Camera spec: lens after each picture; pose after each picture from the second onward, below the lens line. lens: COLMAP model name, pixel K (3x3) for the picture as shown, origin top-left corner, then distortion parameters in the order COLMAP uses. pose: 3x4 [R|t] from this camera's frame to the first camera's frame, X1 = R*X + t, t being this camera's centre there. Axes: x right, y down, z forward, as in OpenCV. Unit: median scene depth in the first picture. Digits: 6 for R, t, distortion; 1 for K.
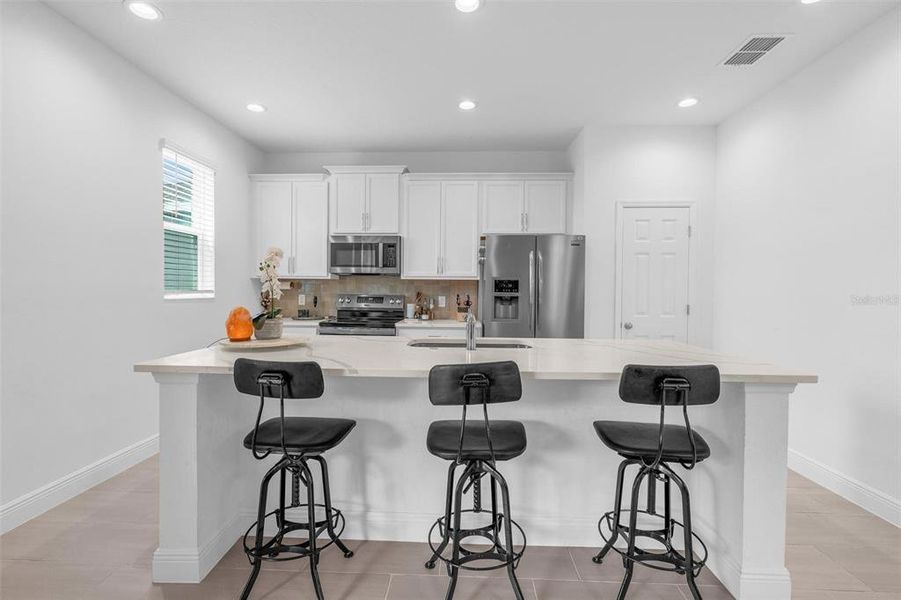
lens RADIAL K [[402.5, 0, 446.1], [0, 402.5, 300.4], [0, 0, 1]] dist [-0.008905, 0.000069]
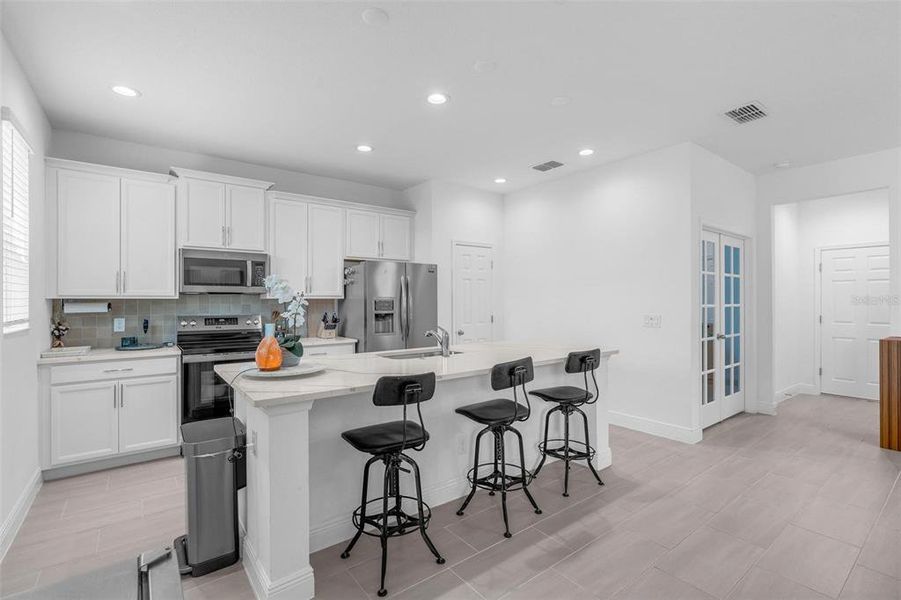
lens RADIAL K [[411.9, 0, 450.5], [0, 411.9, 300.0], [0, 0, 1]] dist [-0.004372, 0.000491]
pose [[0.767806, -0.010131, 0.640603, -0.412712], [0.025843, 0.999551, -0.015168, -0.023616], [-0.640161, 0.028201, 0.767723, -0.038415]]
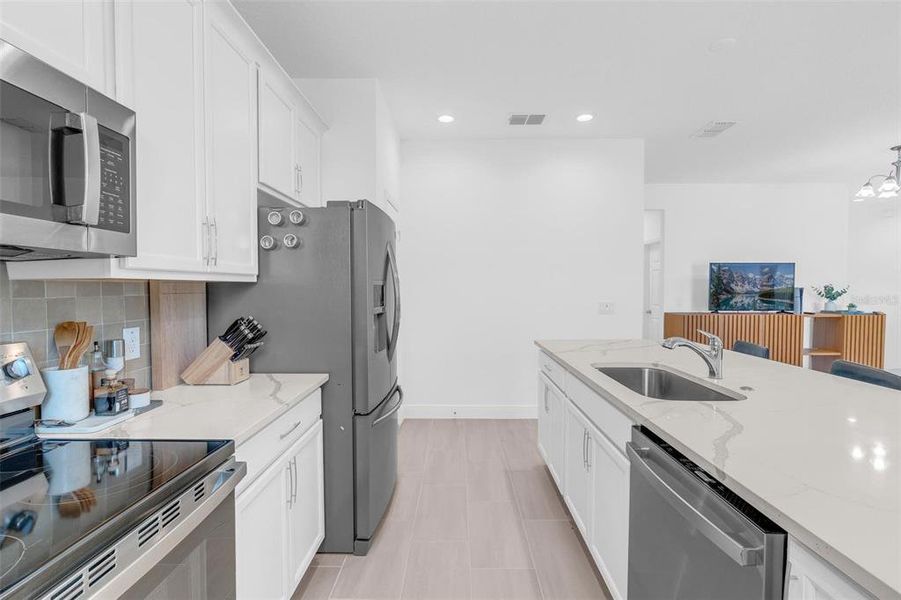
lens RADIAL K [[411.9, 0, 450.5], [0, 411.9, 300.0], [0, 0, 1]] dist [-0.004372, 0.000491]
pose [[-0.030554, -0.038087, 0.998807, -0.393632], [0.025083, 0.998930, 0.038859, -0.044090], [-0.999218, 0.026240, -0.029566, 0.803586]]
